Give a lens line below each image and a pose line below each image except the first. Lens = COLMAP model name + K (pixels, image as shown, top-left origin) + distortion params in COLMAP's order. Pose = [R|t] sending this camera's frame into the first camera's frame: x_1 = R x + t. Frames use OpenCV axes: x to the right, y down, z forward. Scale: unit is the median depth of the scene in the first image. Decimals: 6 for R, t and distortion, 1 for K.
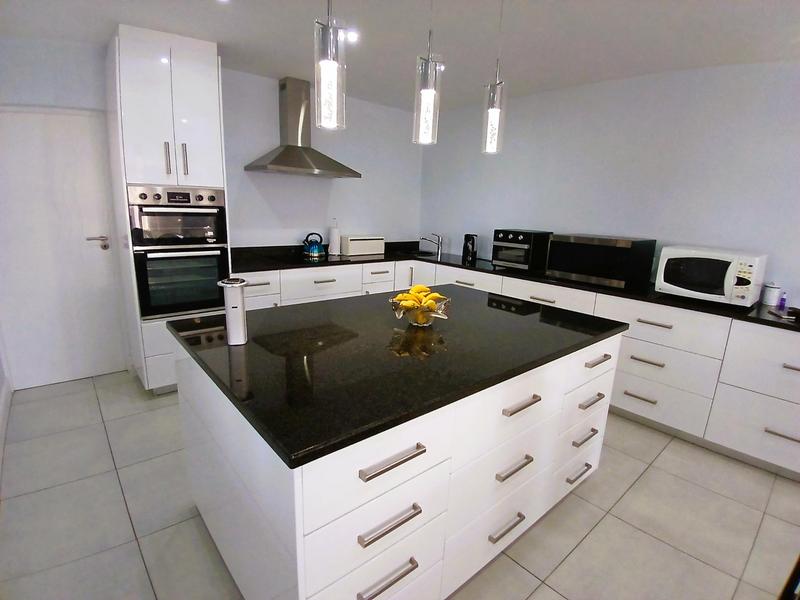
lens RADIAL K [[403.8, 0, 400.0], [0, 403.8, 300.0], [0, 0, 1]] dist [-0.003236, -0.046293]
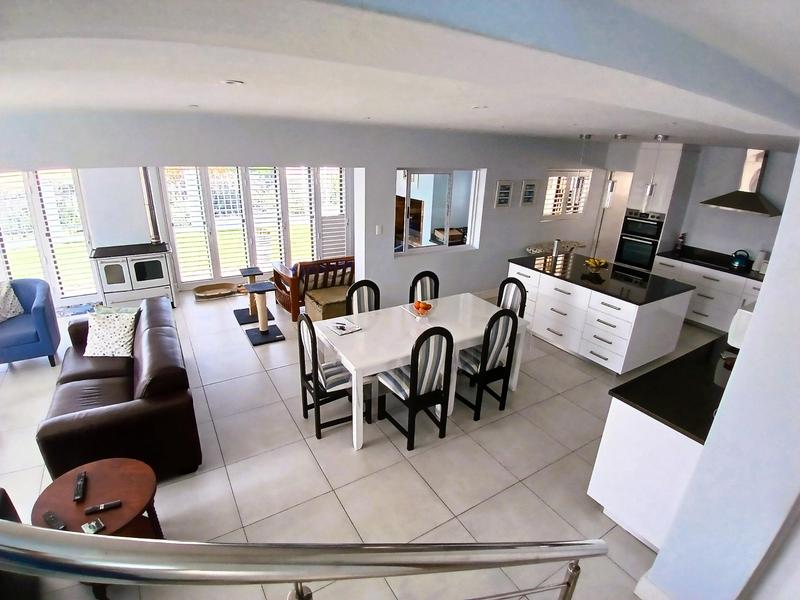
lens RADIAL K [[403.8, 0, 400.0], [0, 403.8, 300.0], [0, 0, 1]] dist [-0.003236, -0.046293]
pose [[-0.162996, 0.303158, -0.938897, 1.859143], [-0.258728, 0.905187, 0.337190, -0.221942], [0.952099, 0.297879, -0.069106, -0.004884]]
